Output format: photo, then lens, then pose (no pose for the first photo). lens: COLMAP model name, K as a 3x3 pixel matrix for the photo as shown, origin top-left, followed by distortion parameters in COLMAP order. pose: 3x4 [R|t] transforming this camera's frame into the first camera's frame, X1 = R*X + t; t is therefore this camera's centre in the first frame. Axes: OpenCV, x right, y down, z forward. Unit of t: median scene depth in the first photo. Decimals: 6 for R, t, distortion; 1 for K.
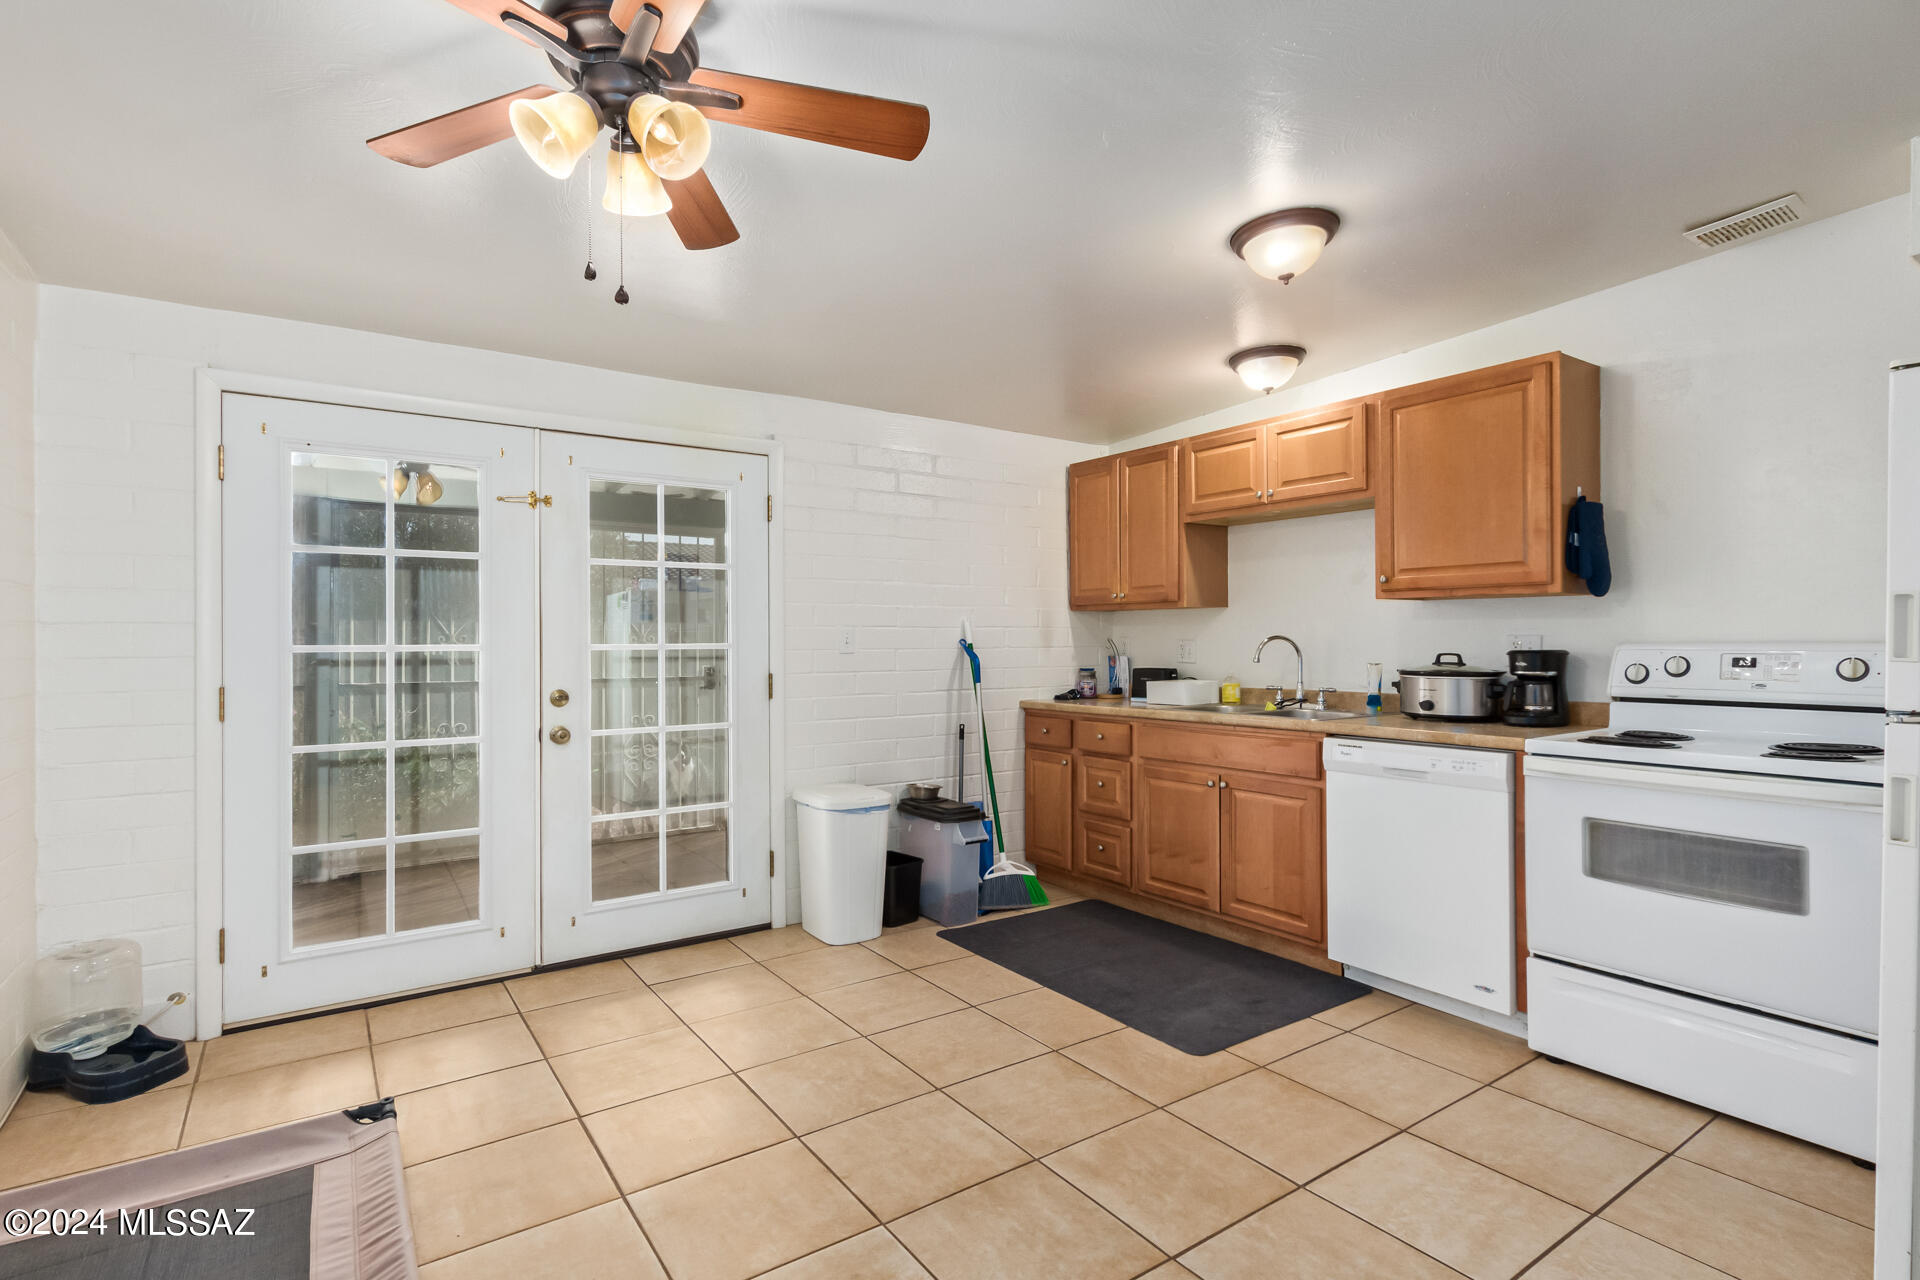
lens RADIAL K [[908.0, 0, 960.0], [0, 908.0, 640.0], [0, 0, 1]] dist [-0.031068, 0.003799]
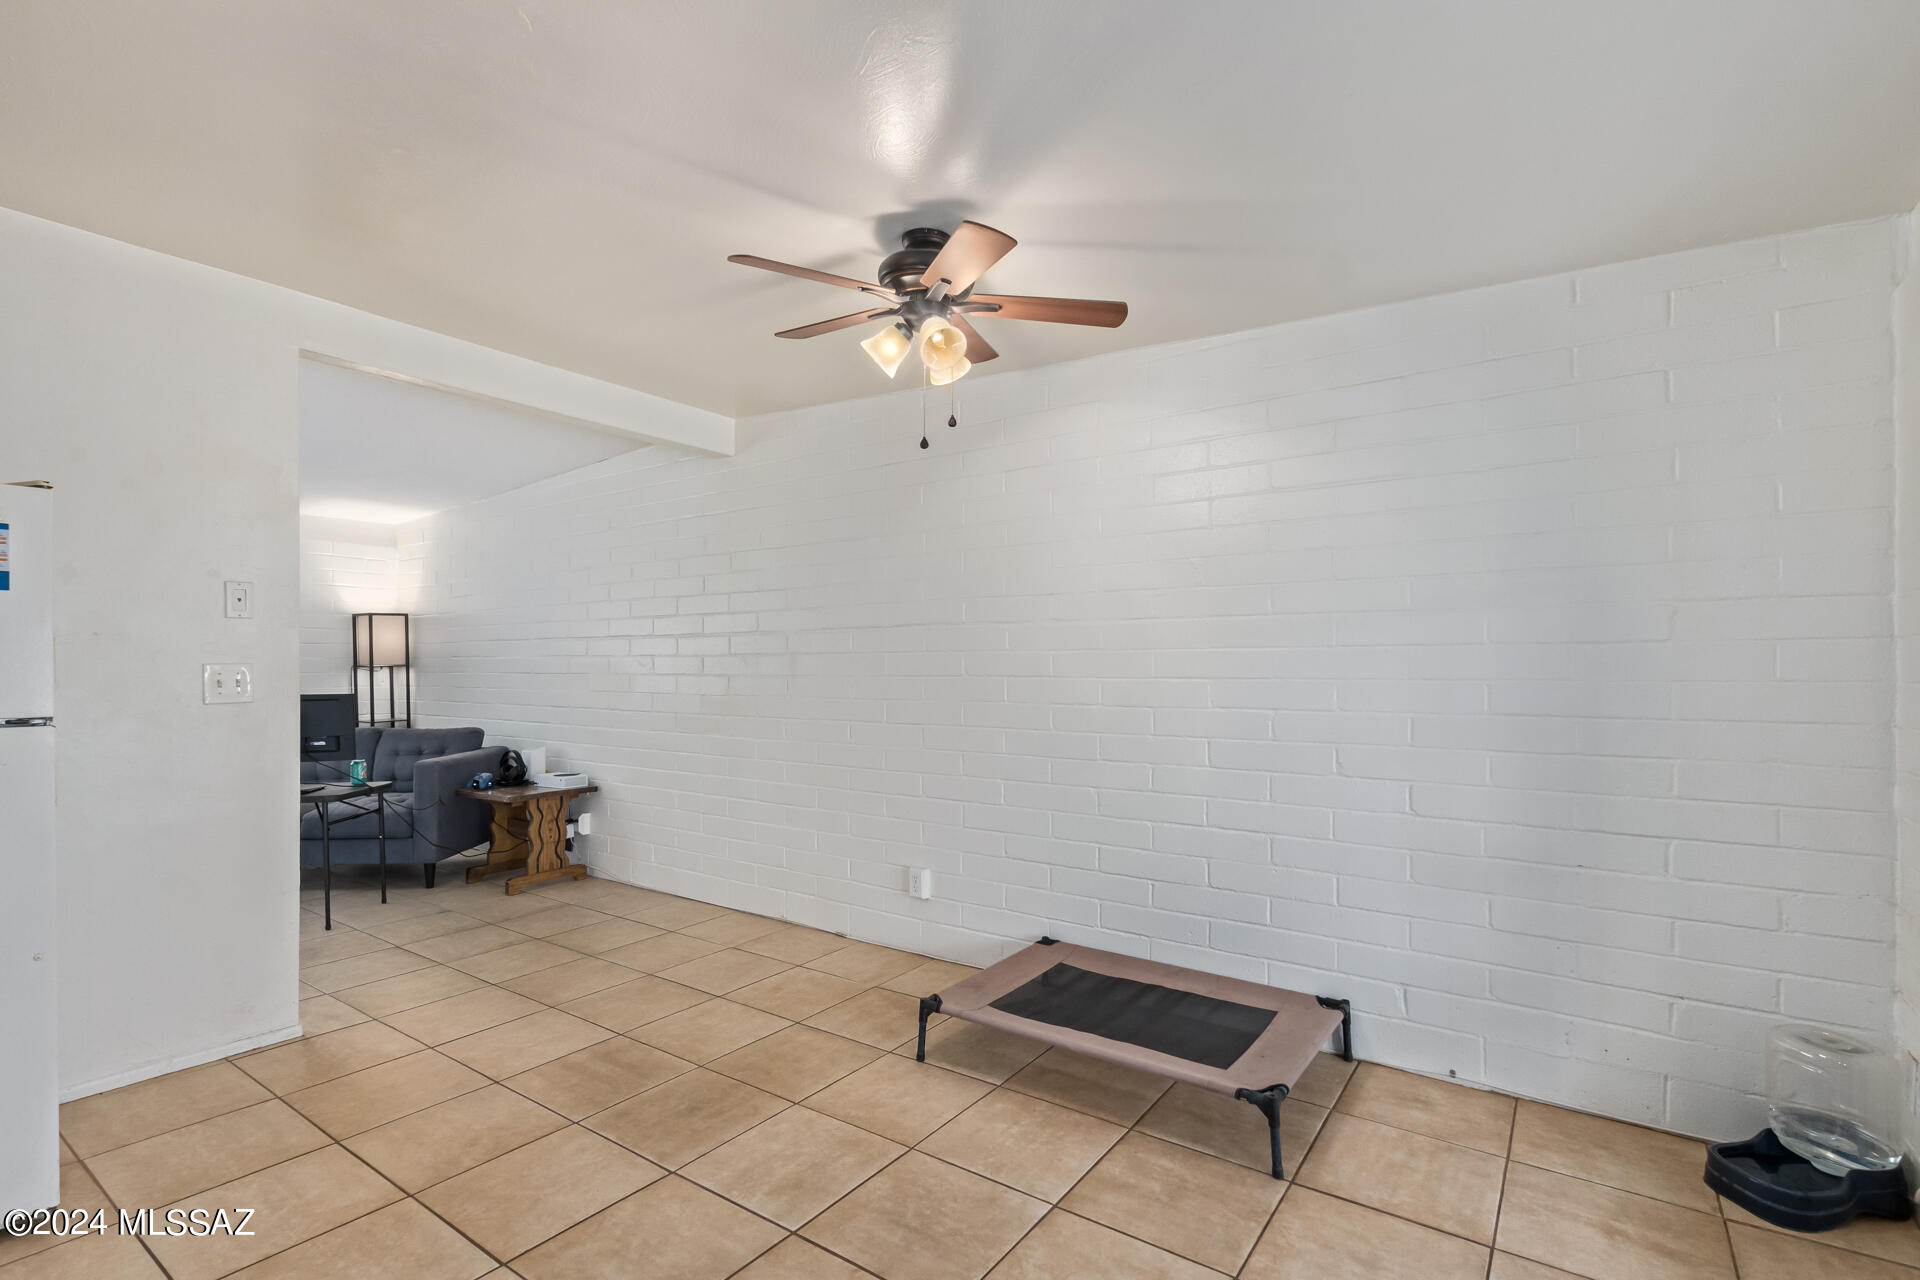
lens RADIAL K [[908.0, 0, 960.0], [0, 908.0, 640.0], [0, 0, 1]] dist [-0.031068, 0.003799]
pose [[-0.943076, -0.008299, -0.332474, 0.081971], [-0.001141, 0.999763, -0.021718, -0.010034], [0.332576, -0.020103, -0.942862, 2.056470]]
